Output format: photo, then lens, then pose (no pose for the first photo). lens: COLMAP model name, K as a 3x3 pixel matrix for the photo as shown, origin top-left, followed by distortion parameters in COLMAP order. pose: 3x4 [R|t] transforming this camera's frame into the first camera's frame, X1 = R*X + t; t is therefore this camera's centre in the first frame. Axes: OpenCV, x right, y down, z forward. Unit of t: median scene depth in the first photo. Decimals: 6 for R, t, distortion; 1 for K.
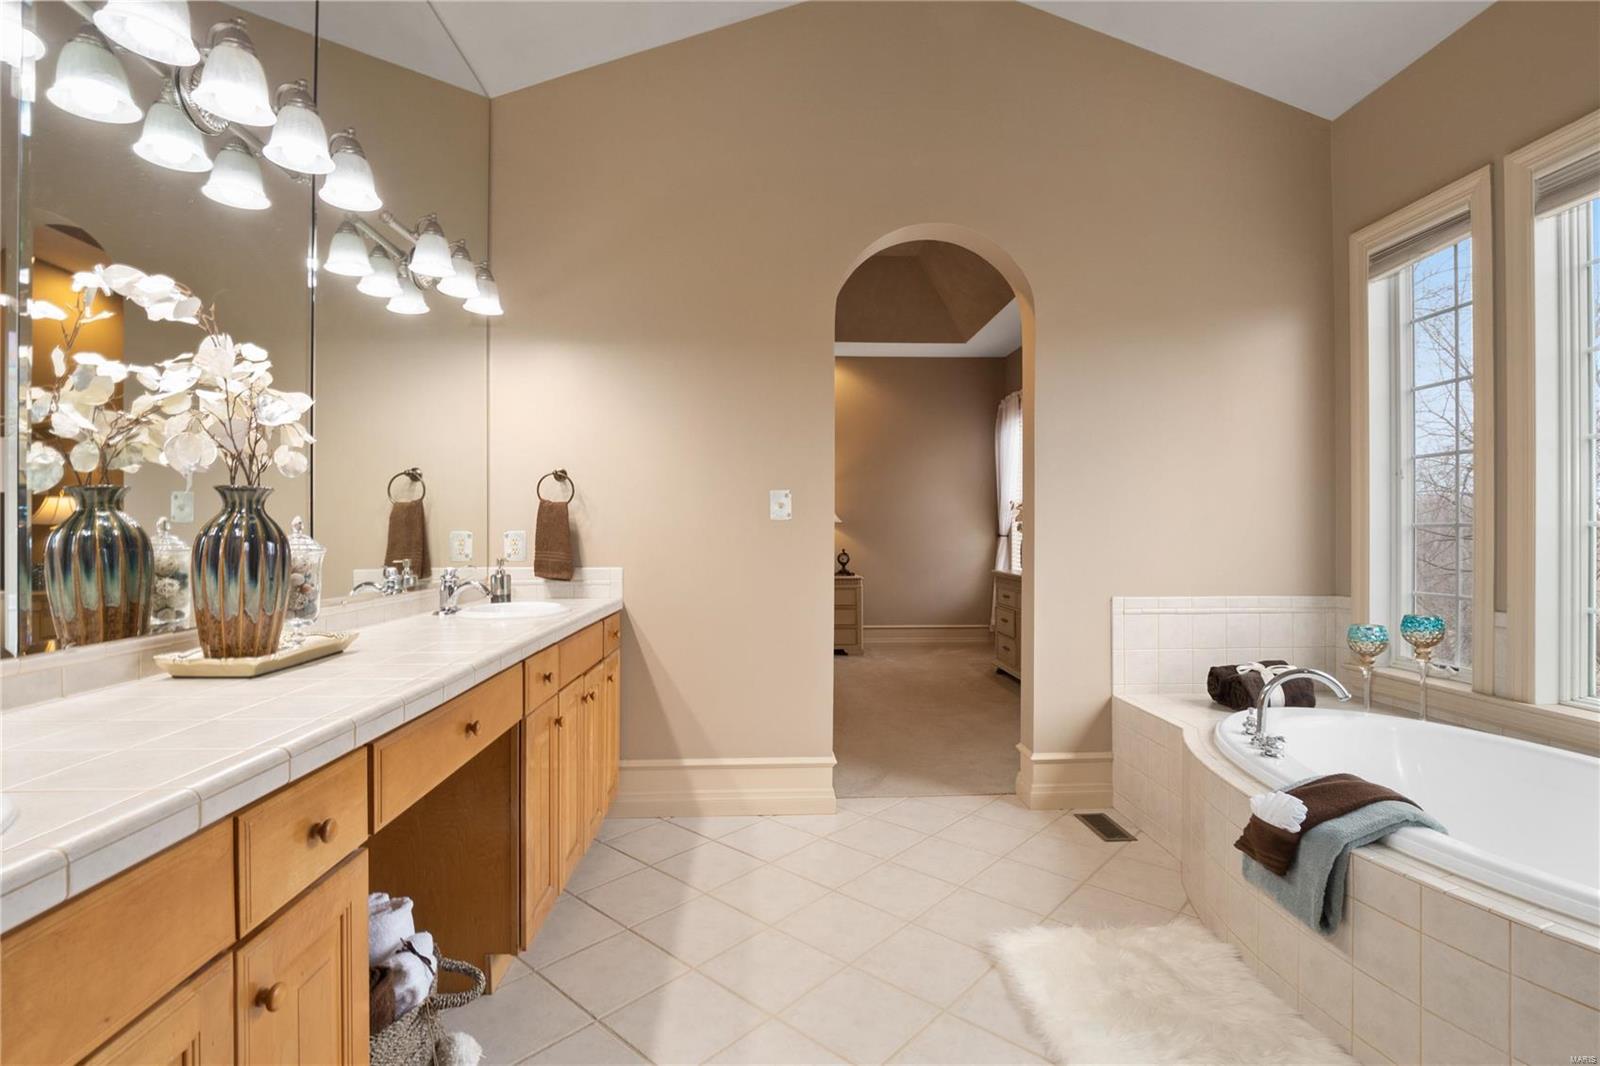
lens RADIAL K [[759.3, 0, 784.8], [0, 759.3, 535.4], [0, 0, 1]] dist [-0.011649, -0.003741]
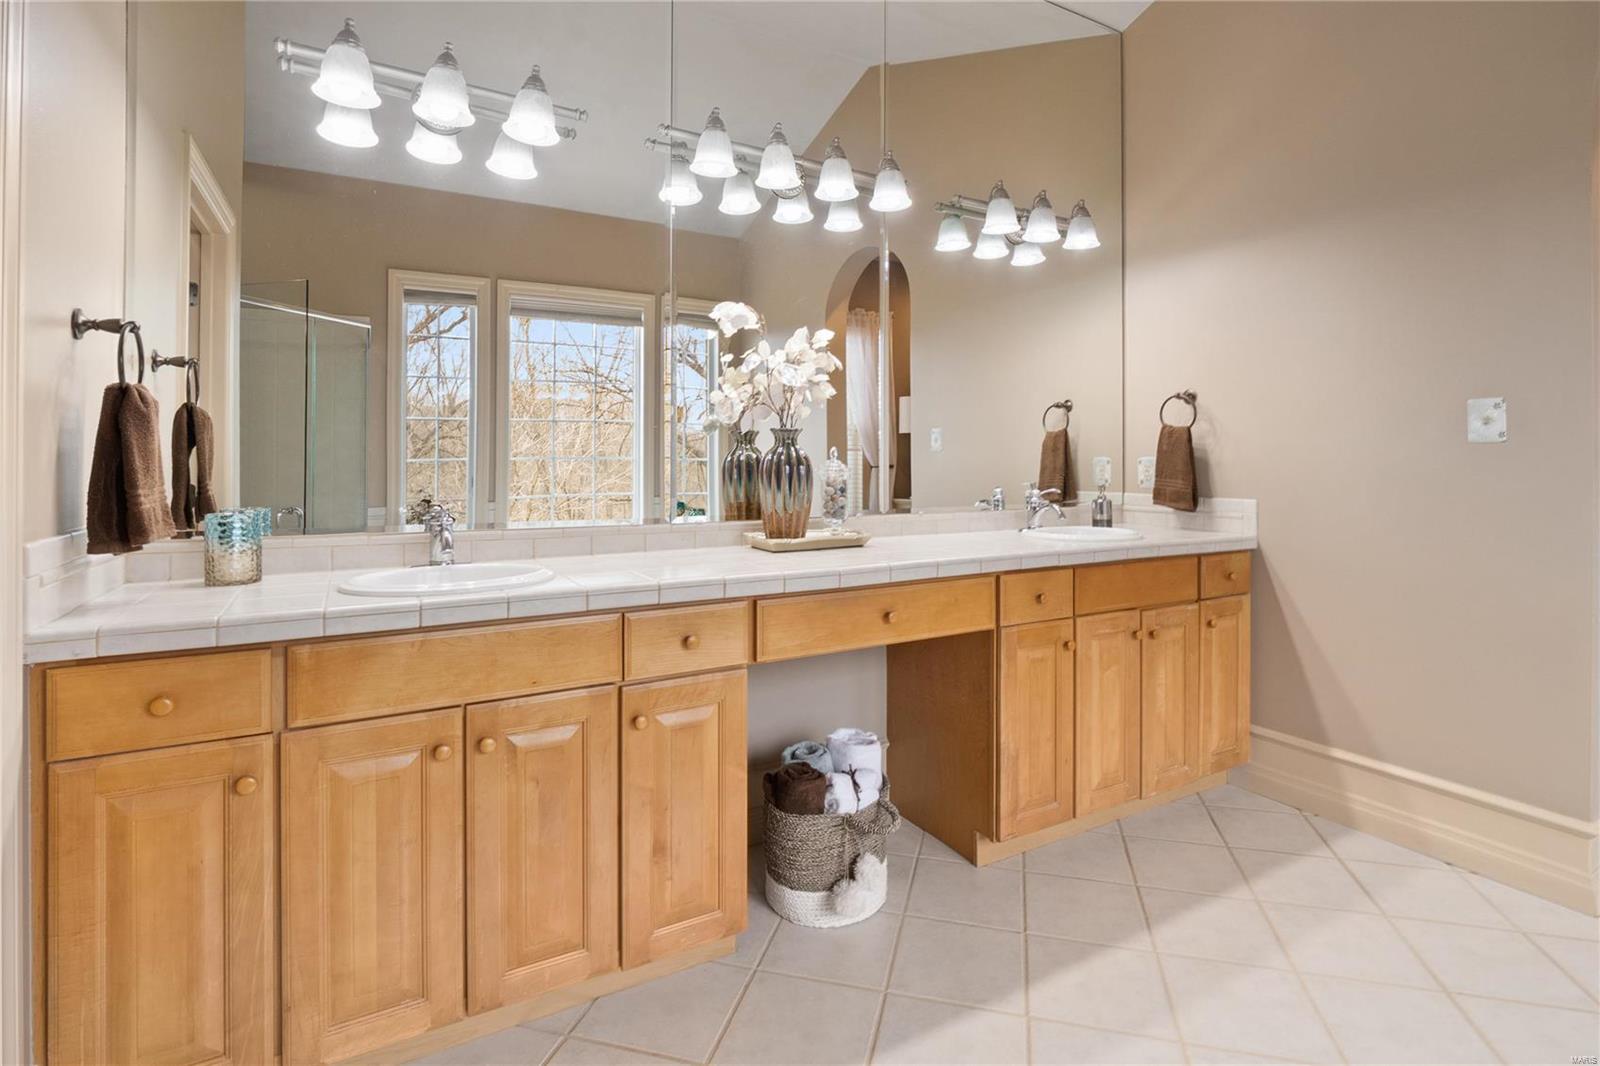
lens RADIAL K [[722.9, 0, 743.0], [0, 722.9, 451.7], [0, 0, 1]] dist [-0.003351, -0.000760]
pose [[0.467376, -0.005827, -0.884039, 0.251831], [-0.004709, 0.999948, -0.009081, -0.002507], [0.884046, 0.008407, 0.467324, 0.109360]]
